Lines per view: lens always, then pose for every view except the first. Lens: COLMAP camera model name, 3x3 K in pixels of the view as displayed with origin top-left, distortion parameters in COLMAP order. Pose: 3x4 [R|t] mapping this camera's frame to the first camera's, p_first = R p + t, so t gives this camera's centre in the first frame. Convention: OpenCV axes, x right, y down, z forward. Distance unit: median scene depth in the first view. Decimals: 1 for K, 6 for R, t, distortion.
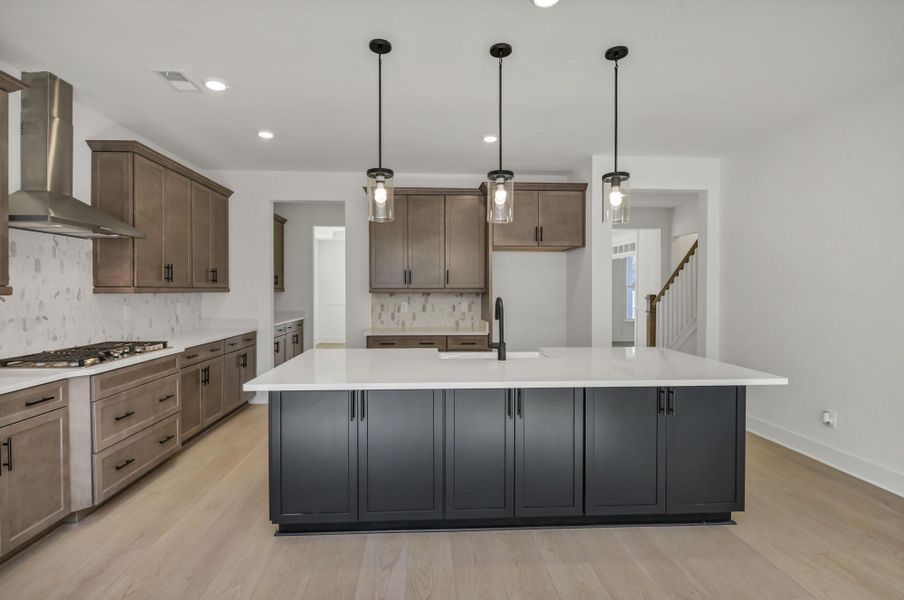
lens RADIAL K [[425.3, 0, 378.2], [0, 425.3, 295.0], [0, 0, 1]] dist [-0.001249, -0.000456]
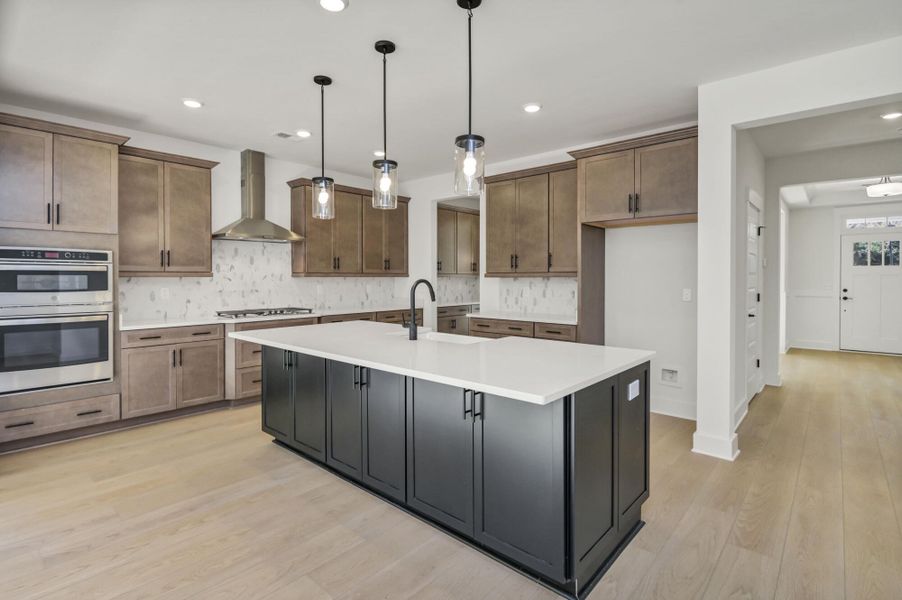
lens RADIAL K [[379.7, 0, 394.1], [0, 379.7, 283.0], [0, 0, 1]] dist [0.001347, 0.000052]
pose [[0.747500, 0.010612, -0.664177, 0.515070], [-0.008287, 0.999944, 0.006651, 0.005579], [0.664210, 0.000532, 0.747546, 0.167799]]
